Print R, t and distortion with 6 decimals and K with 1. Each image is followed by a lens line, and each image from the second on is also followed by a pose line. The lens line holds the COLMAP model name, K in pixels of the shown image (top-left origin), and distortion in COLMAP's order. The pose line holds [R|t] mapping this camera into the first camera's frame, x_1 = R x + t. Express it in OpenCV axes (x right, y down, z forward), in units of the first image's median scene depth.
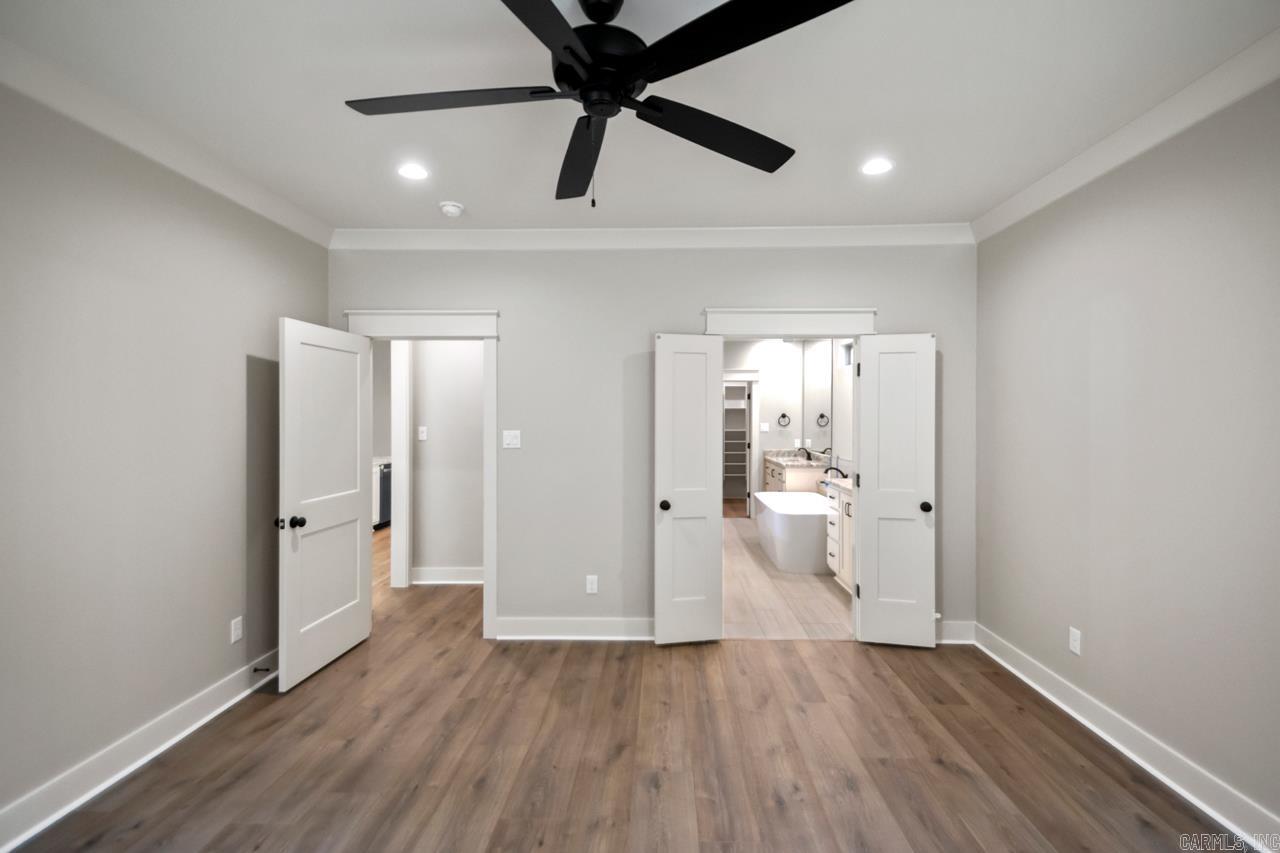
lens RADIAL K [[593.6, 0, 644.4], [0, 593.6, 422.7], [0, 0, 1]] dist [0.039481, -0.019865]
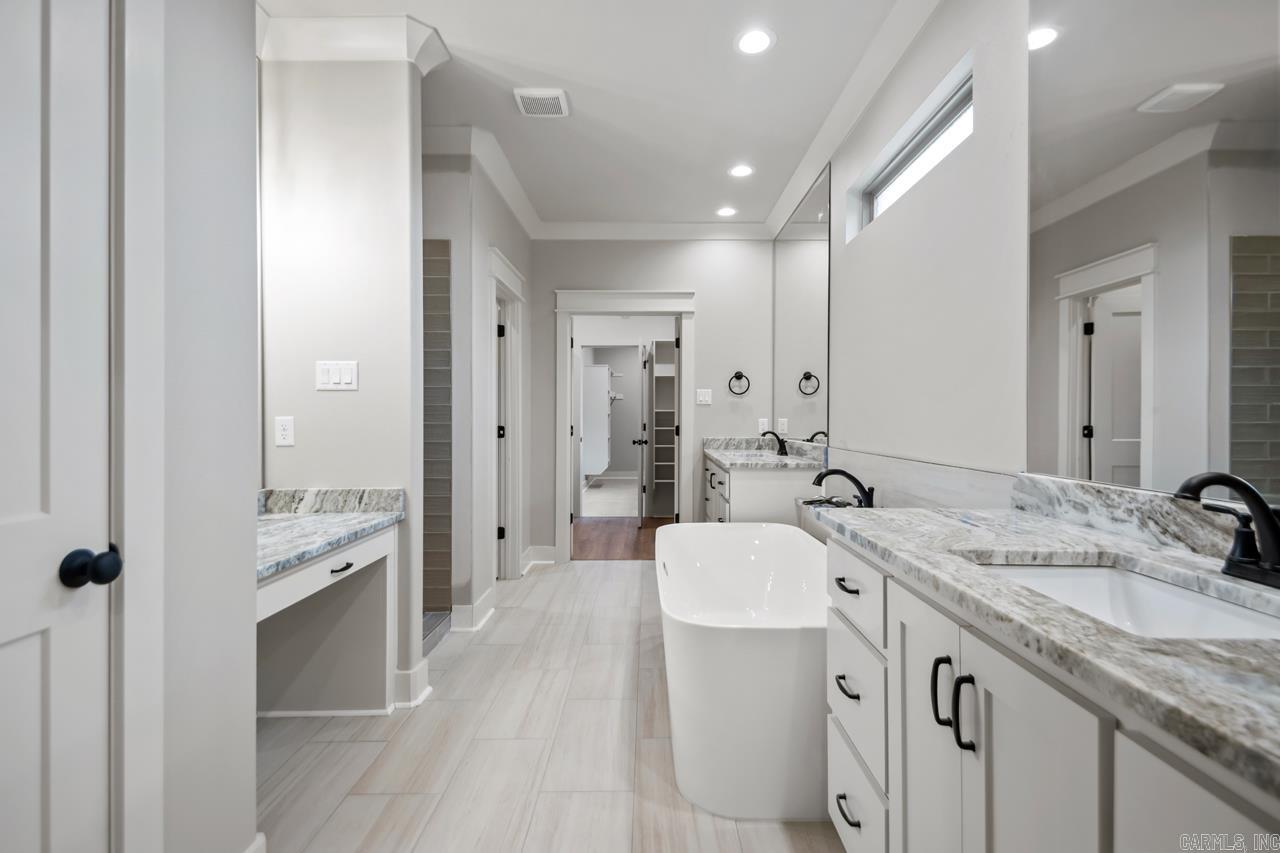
lens RADIAL K [[593.6, 0, 639.1], [0, 593.6, 423.6], [0, 0, 1]] dist [0.039481, -0.019865]
pose [[0.999898, -0.000594, 0.014298, 0.139364], [0.000610, 0.999999, -0.001075, 0.034708], [-0.014297, 0.001083, 0.999897, 0.469093]]
